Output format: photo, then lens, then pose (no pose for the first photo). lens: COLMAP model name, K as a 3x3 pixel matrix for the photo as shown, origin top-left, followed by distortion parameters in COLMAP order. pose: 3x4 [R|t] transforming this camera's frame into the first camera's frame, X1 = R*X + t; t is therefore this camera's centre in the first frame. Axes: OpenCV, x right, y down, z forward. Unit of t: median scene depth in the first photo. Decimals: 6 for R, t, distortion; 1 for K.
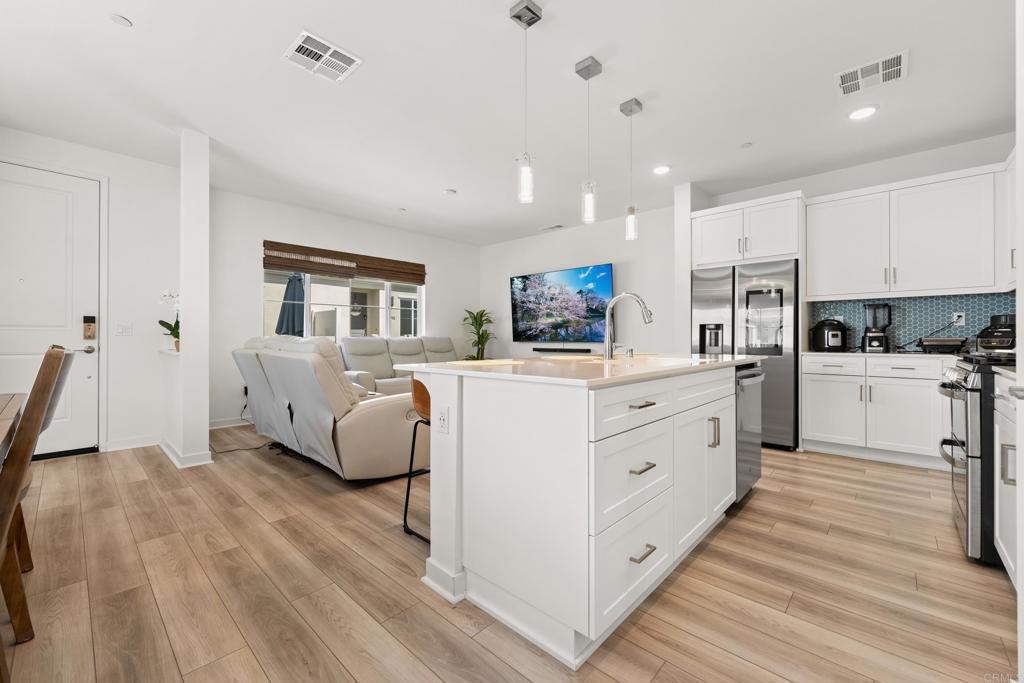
lens RADIAL K [[417.0, 0, 511.2], [0, 417.0, 331.7], [0, 0, 1]] dist [0.000663, -0.000877]
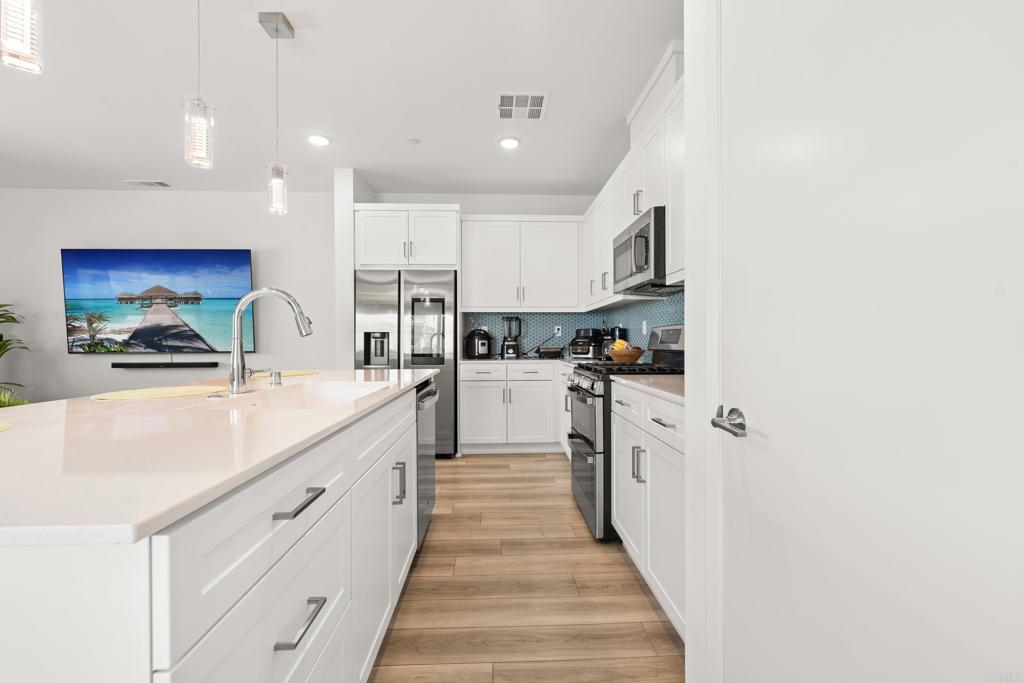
lens RADIAL K [[417.0, 0, 512.7], [0, 417.0, 343.8], [0, 0, 1]] dist [0.000663, -0.000877]
pose [[0.703233, -0.008848, 0.710904, 0.053350], [-0.007310, 0.999780, 0.019674, -0.015145], [-0.710922, -0.019032, 0.703014, 0.182378]]
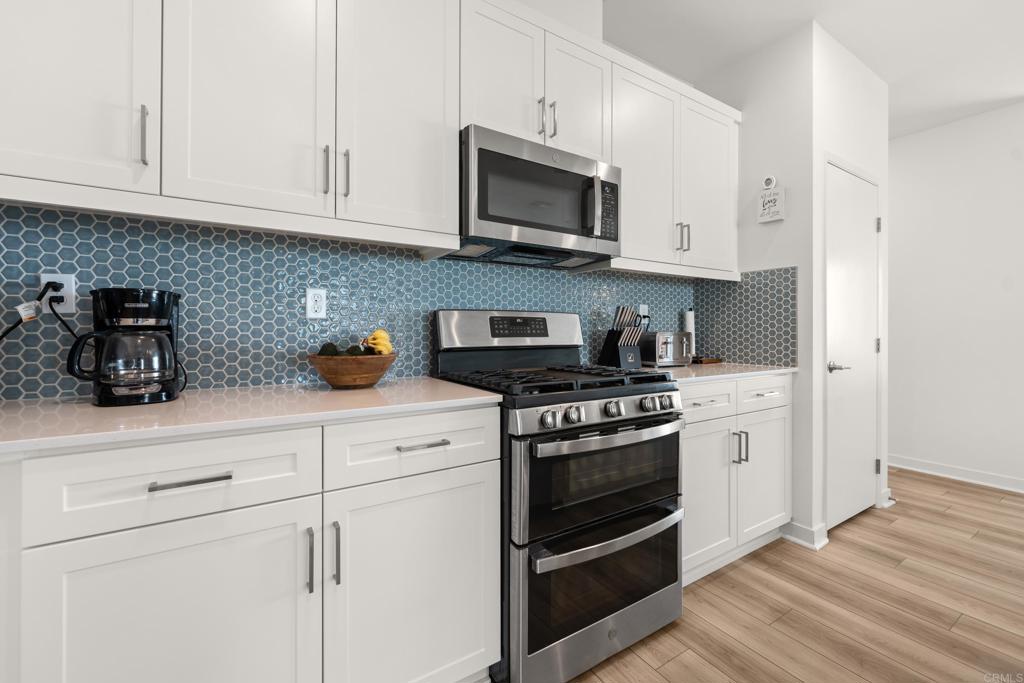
lens RADIAL K [[417.0, 0, 514.1], [0, 417.0, 330.5], [0, 0, 1]] dist [0.000663, -0.000877]
pose [[-0.966443, -0.000400, 0.256880, 0.622801], [-0.005957, 0.999765, -0.020855, -0.001005], [-0.256811, -0.021686, -0.966218, 0.976678]]
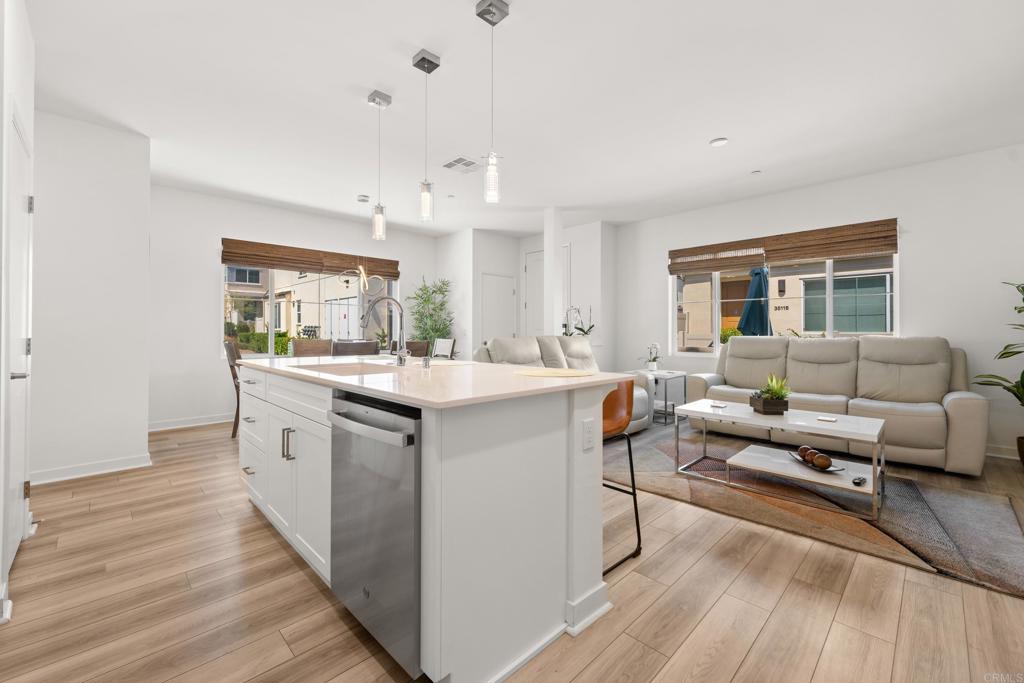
lens RADIAL K [[417.0, 0, 510.5], [0, 417.0, 329.7], [0, 0, 1]] dist [0.000663, -0.000877]
pose [[-0.041323, -0.006823, -0.999123, 0.777583], [0.015164, 0.999857, -0.007455, -0.003484], [0.999031, -0.015458, -0.041214, 0.850614]]
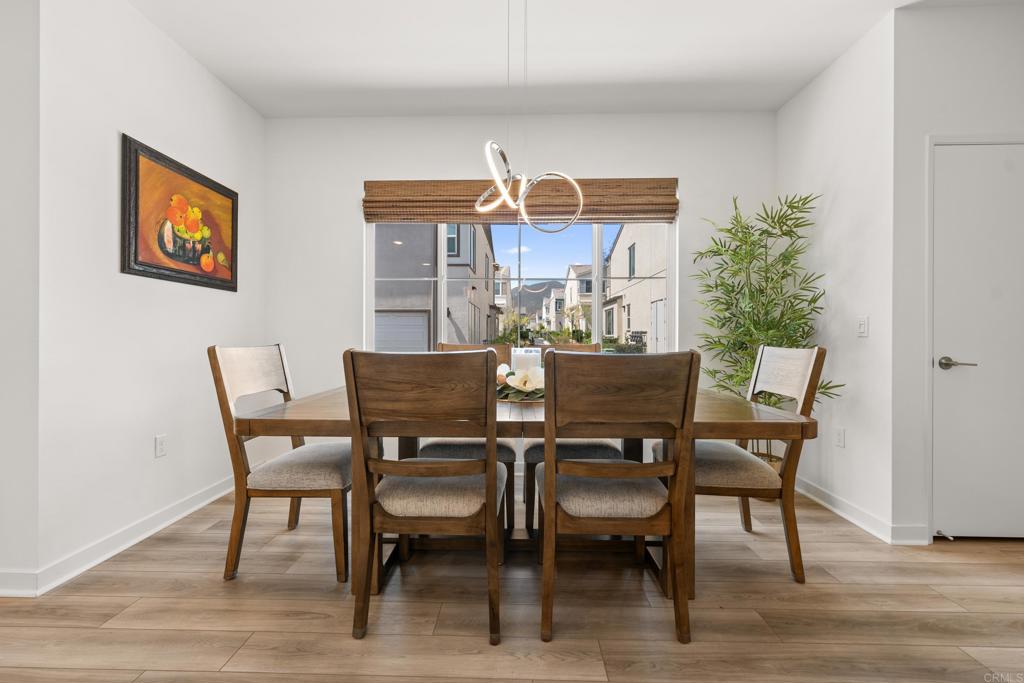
lens RADIAL K [[417.0, 0, 507.6], [0, 417.0, 338.2], [0, 0, 1]] dist [0.000663, -0.000877]
pose [[-0.750042, -0.004403, -0.661376, -0.205015], [0.006400, 0.999883, -0.013914, 0.010289], [0.661359, -0.014669, -0.749926, 0.693984]]
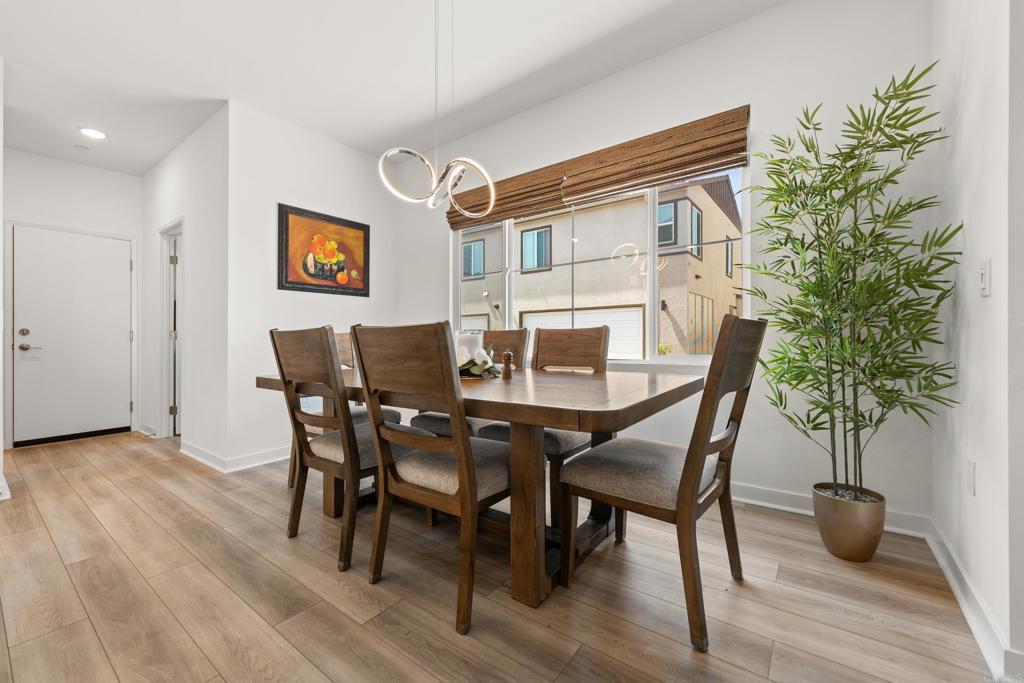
lens RADIAL K [[417.0, 0, 504.0], [0, 417.0, 331.1], [0, 0, 1]] dist [0.000663, -0.000877]
pose [[-0.995296, 0.008050, -0.096541, -0.587605], [0.011323, 0.999378, -0.033403, 0.038262], [0.096212, -0.034340, -0.994768, 0.878961]]
